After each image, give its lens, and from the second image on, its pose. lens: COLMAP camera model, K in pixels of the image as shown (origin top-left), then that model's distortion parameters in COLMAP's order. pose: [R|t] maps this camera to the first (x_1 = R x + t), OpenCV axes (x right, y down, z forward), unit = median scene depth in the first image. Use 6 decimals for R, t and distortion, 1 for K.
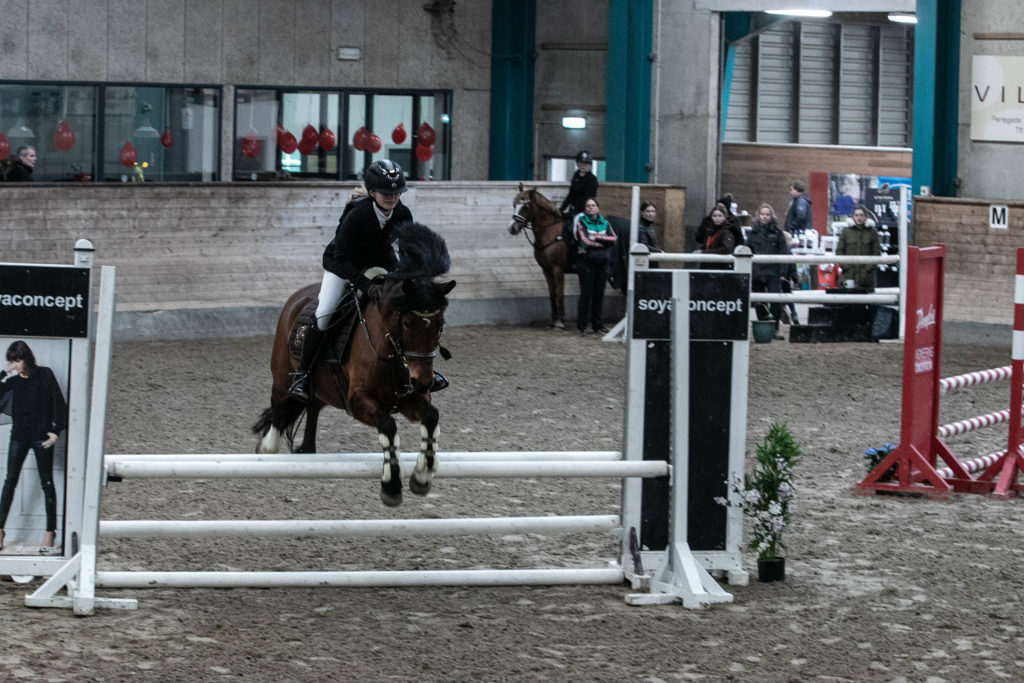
lens RADIAL K [[3384.0, 0, 512.0], [0, 3384.0, 341.5], [0, 0, 1]] dist [-0.326079, -0.061025]
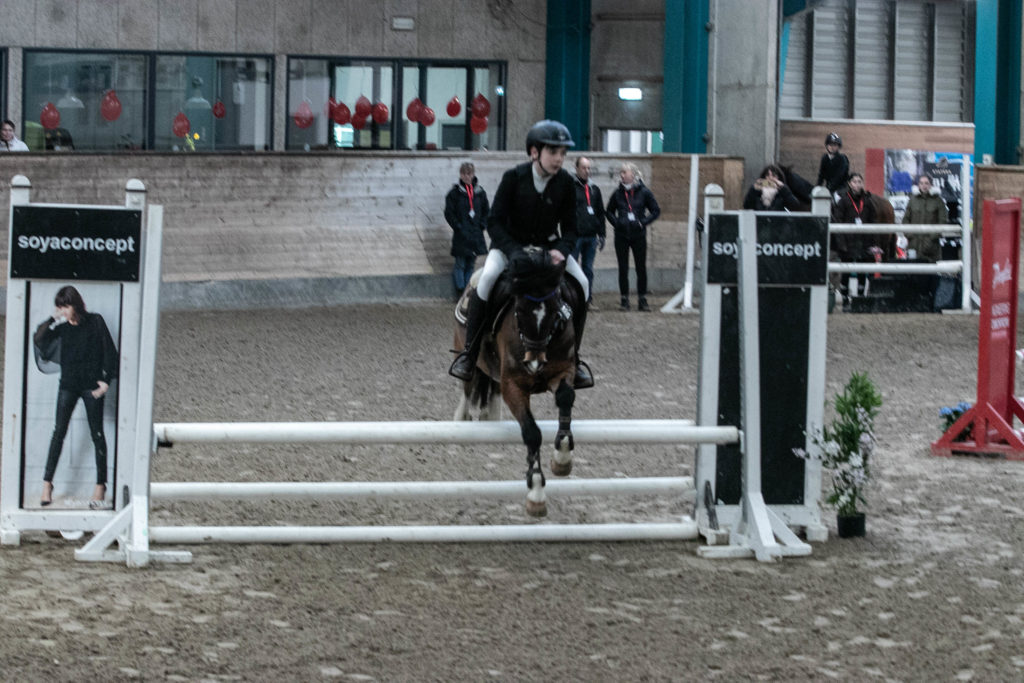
lens RADIAL K [[3356.8, 0, 512.0], [0, 3356.8, 341.5], [0, 0, 1]] dist [-0.345988, 0.372419]
pose [[0.999900, -0.002124, -0.013993, -0.006252], [0.002149, 0.999996, 0.001824, 0.013249], [0.013989, -0.001854, 0.999900, 0.046421]]
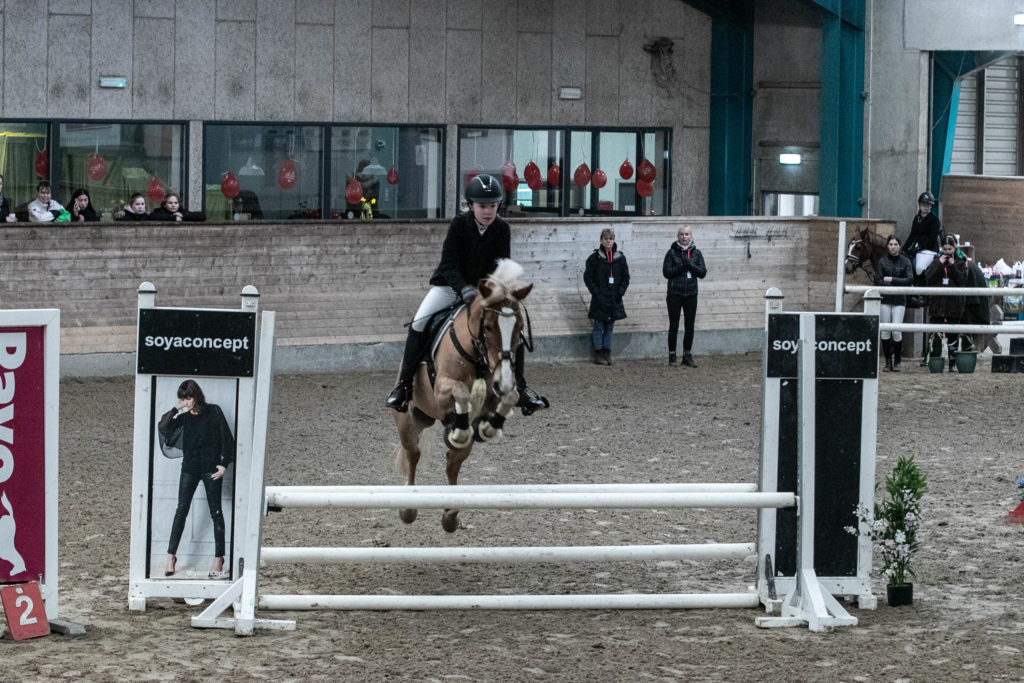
lens RADIAL K [[3356.8, 0, 512.0], [0, 3356.8, 341.5], [0, 0, 1]] dist [-0.345988, 0.372419]
pose [[0.996544, -0.001293, -0.083061, 0.042073], [0.000732, 0.999977, -0.006782, -0.004844], [0.083067, 0.006698, 0.996521, -0.054954]]
